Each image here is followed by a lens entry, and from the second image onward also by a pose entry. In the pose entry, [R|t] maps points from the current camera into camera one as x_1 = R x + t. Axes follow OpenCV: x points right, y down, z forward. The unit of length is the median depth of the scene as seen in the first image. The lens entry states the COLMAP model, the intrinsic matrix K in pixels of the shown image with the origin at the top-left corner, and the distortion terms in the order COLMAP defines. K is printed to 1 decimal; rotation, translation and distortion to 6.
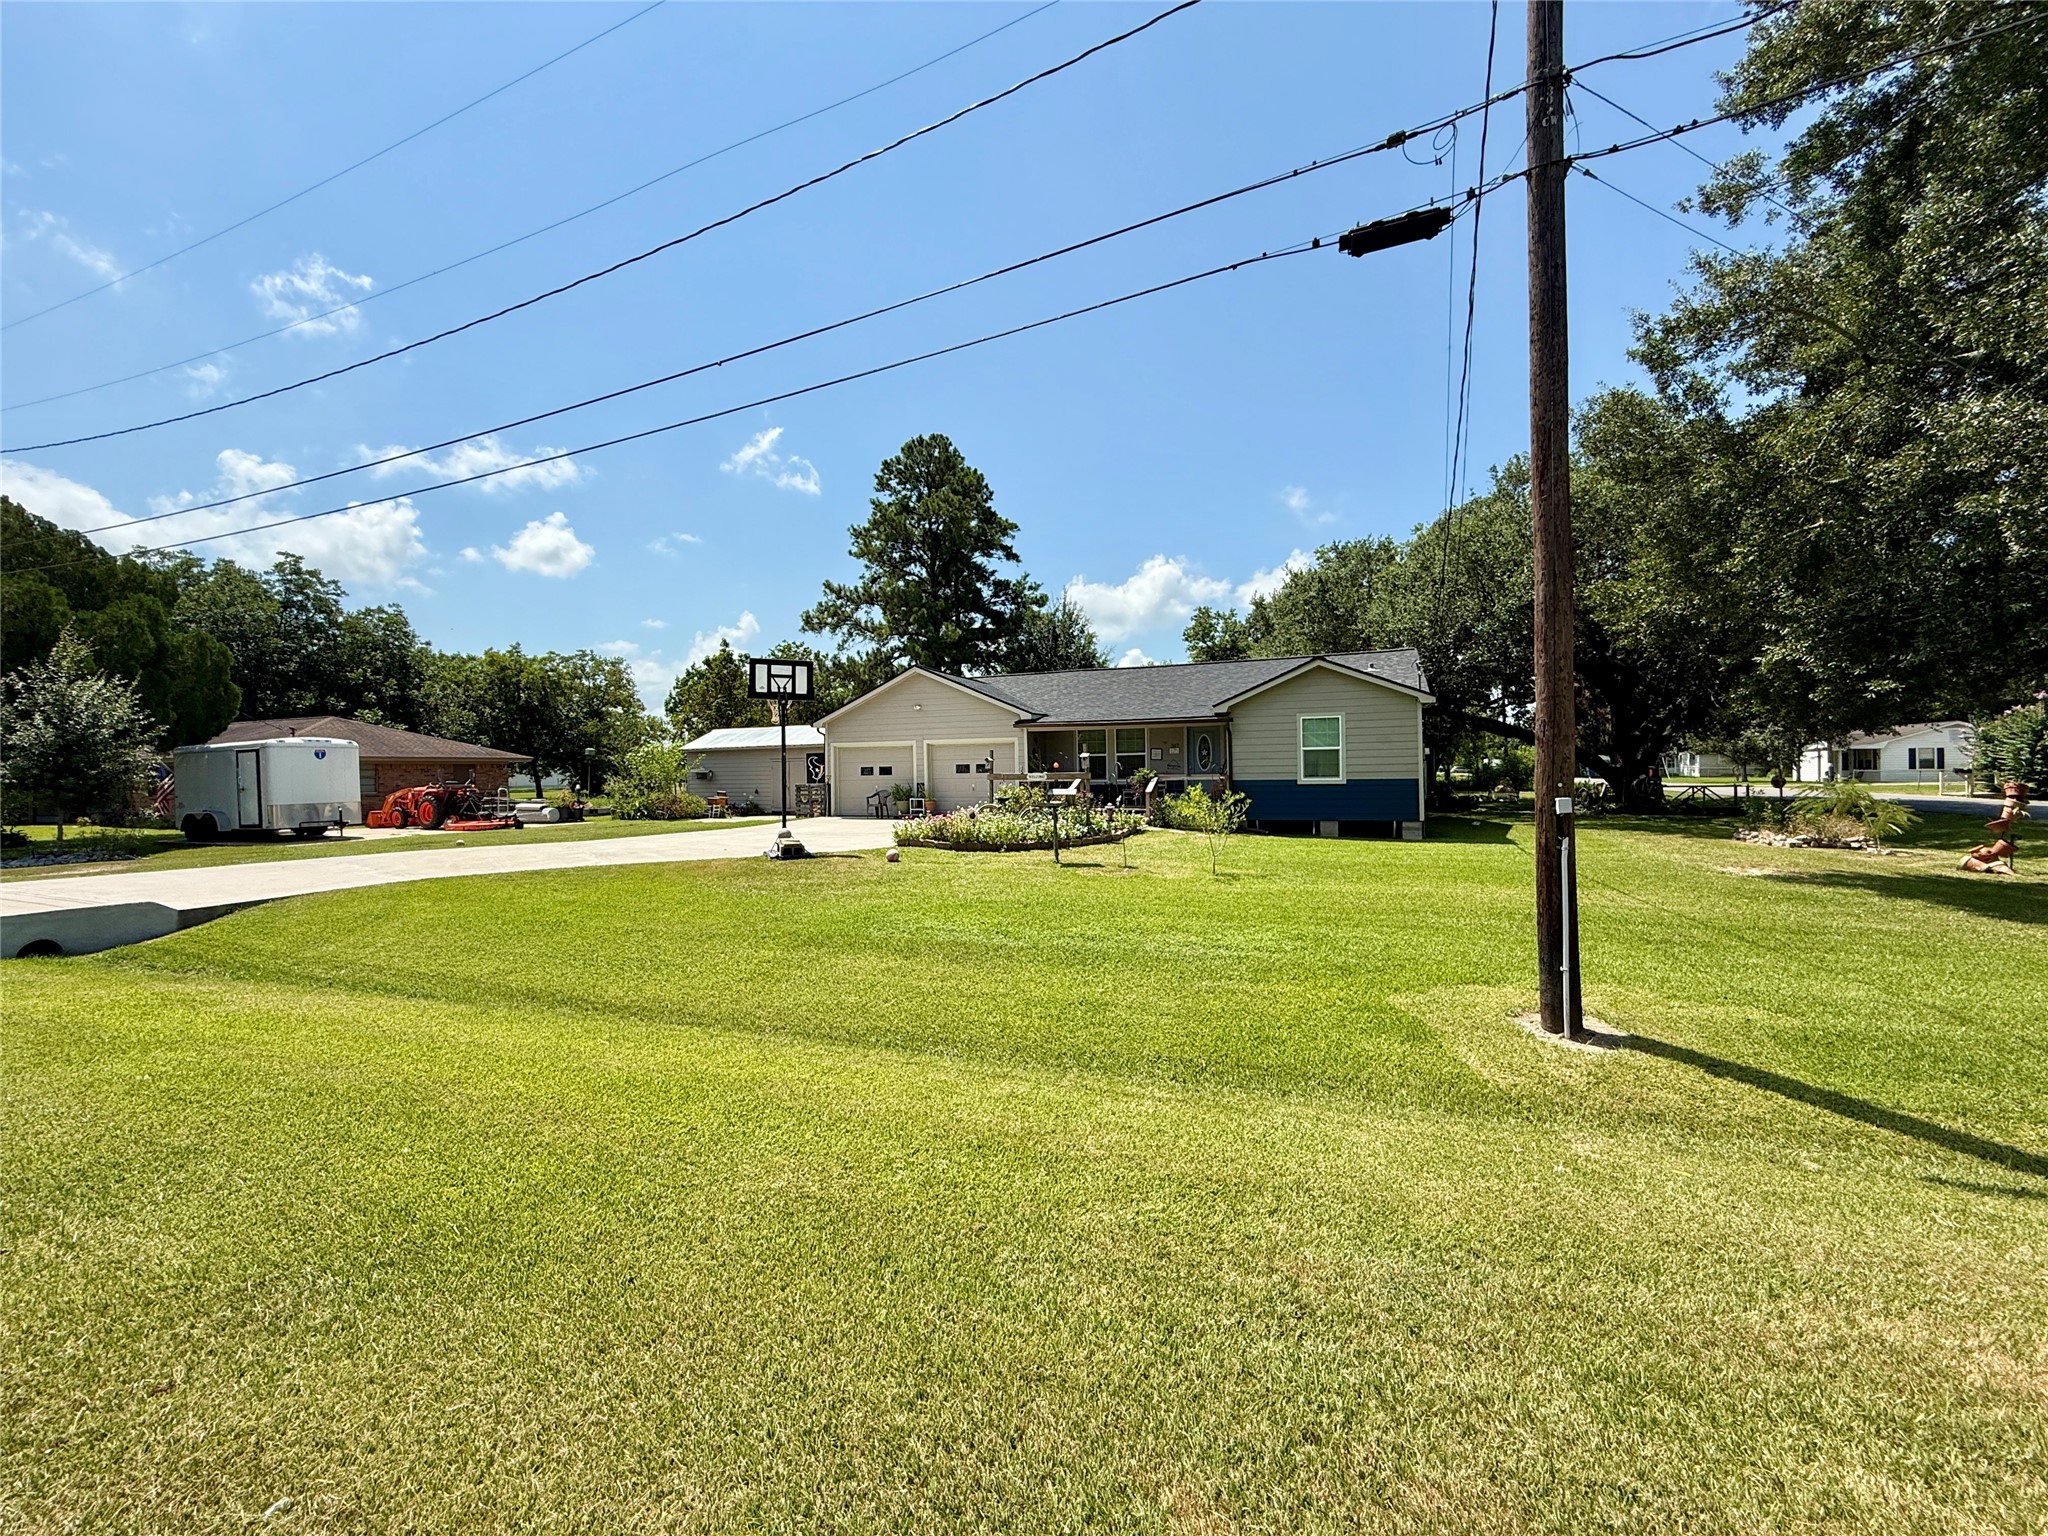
lens RADIAL K [[818.7, 0, 1017.2], [0, 818.7, 765.2], [0, 0, 1]] dist [0.000847, -0.000289]
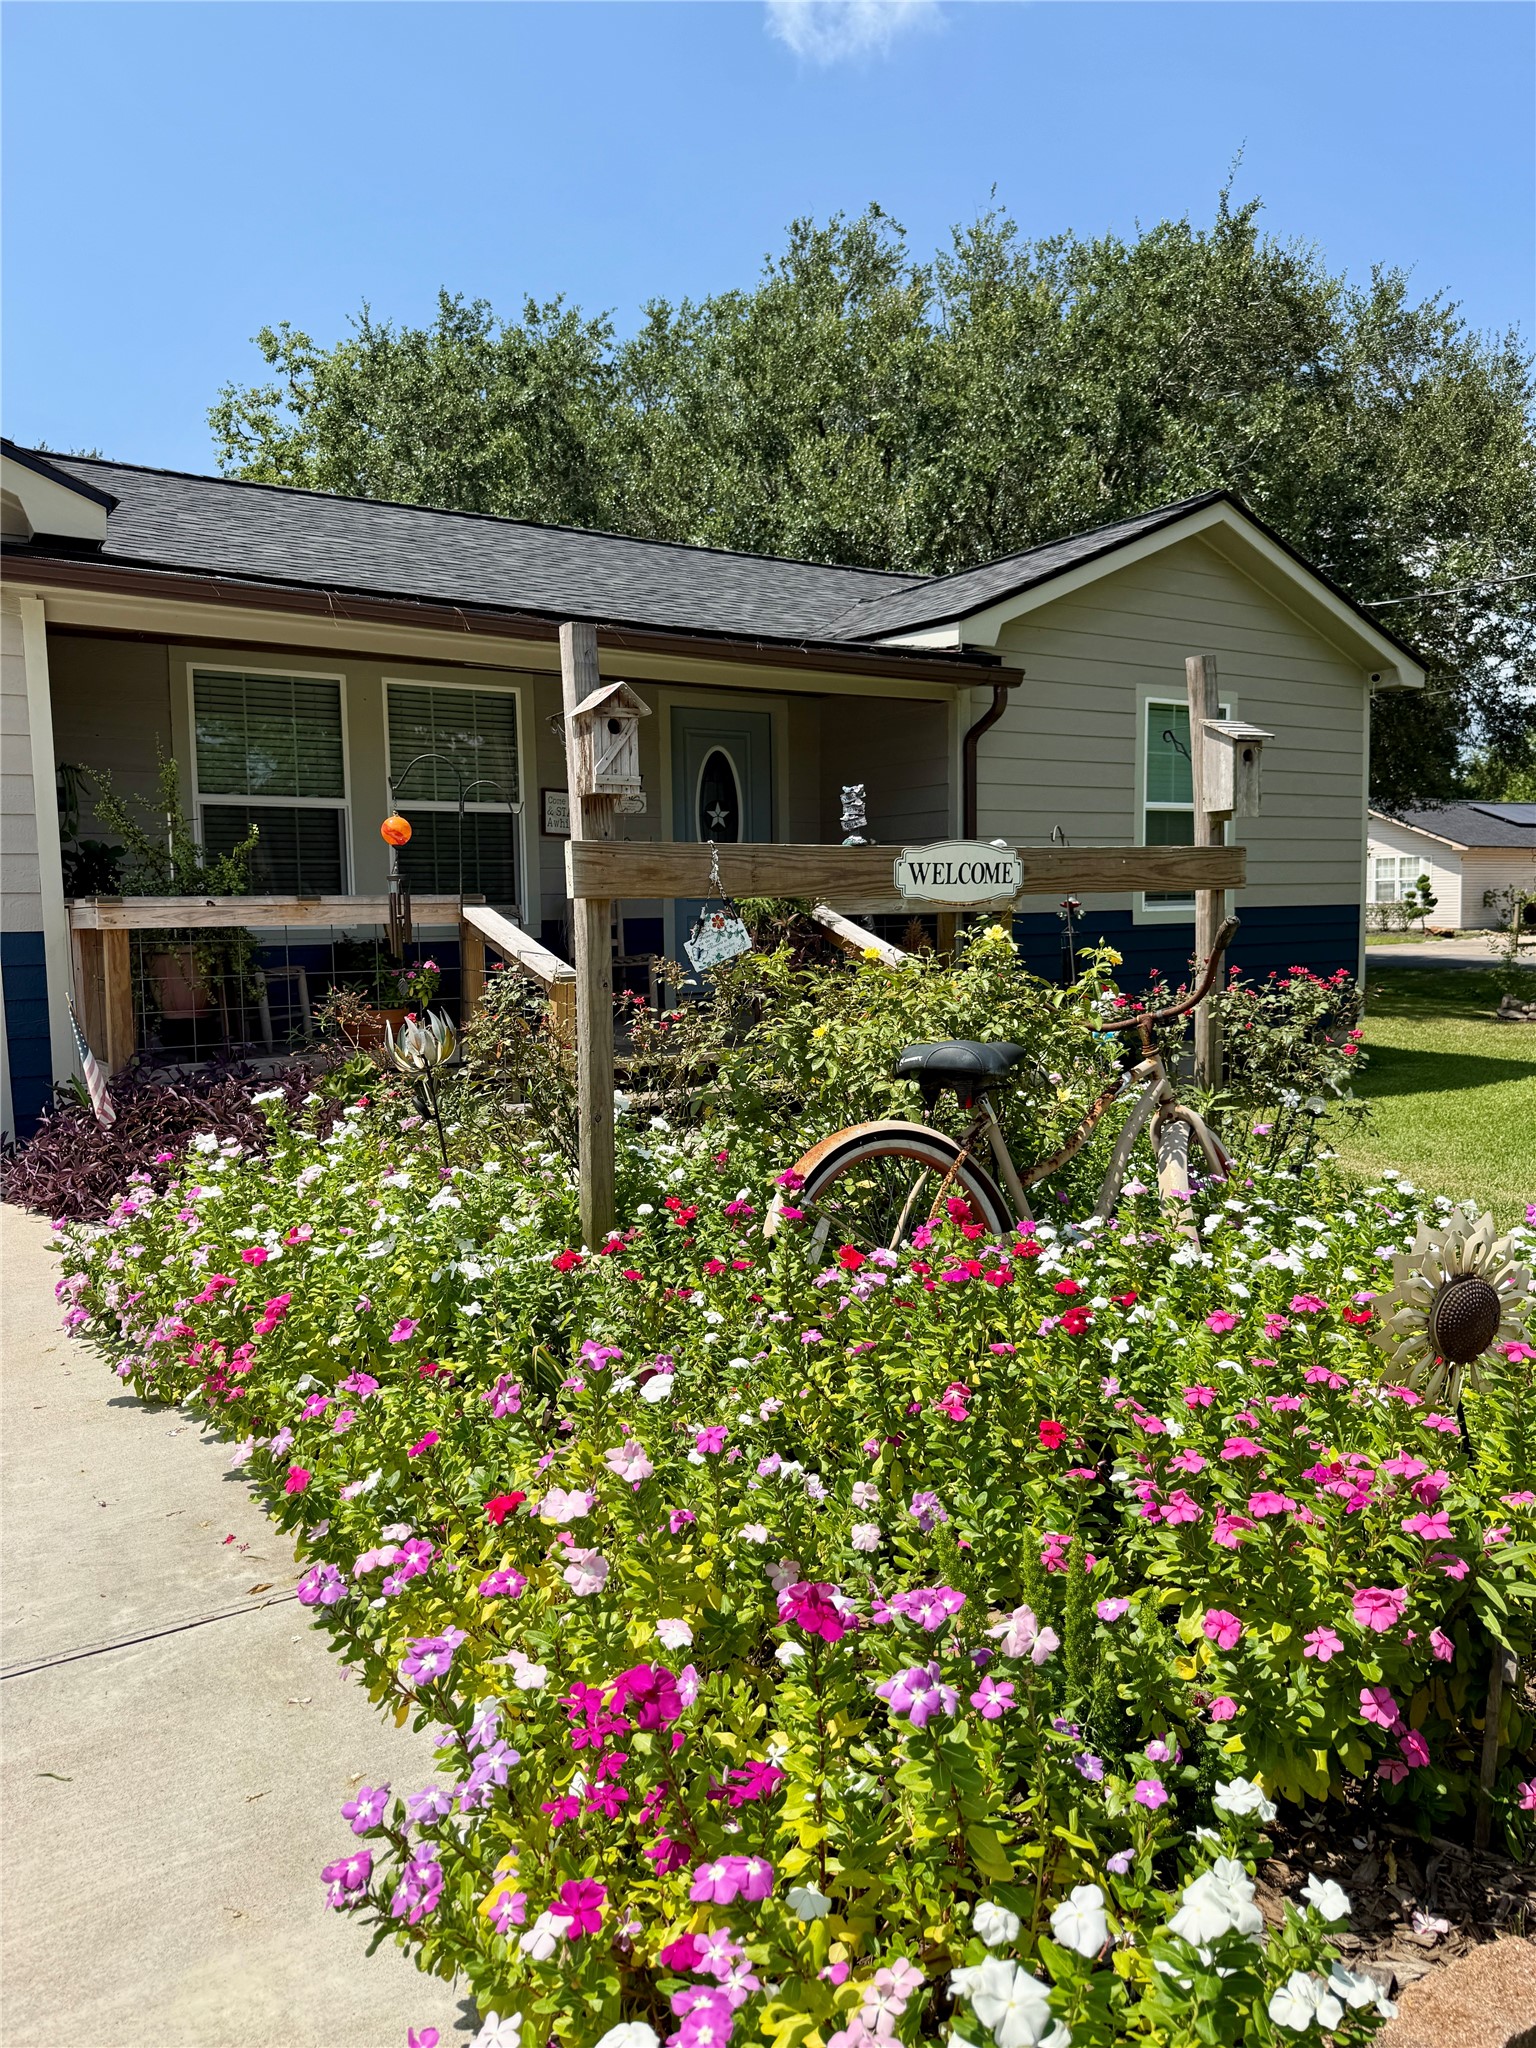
lens RADIAL K [[1441.1, 0, 758.0], [0, 1441.1, 1024.0], [0, 0, 1]] dist [0.079221, -0.120144]
pose [[0.566042, -0.063010, 0.821965, -0.072884], [0.001735, 0.997164, 0.075245, 0.008163], [-0.824374, -0.041166, 0.564546, 0.348693]]
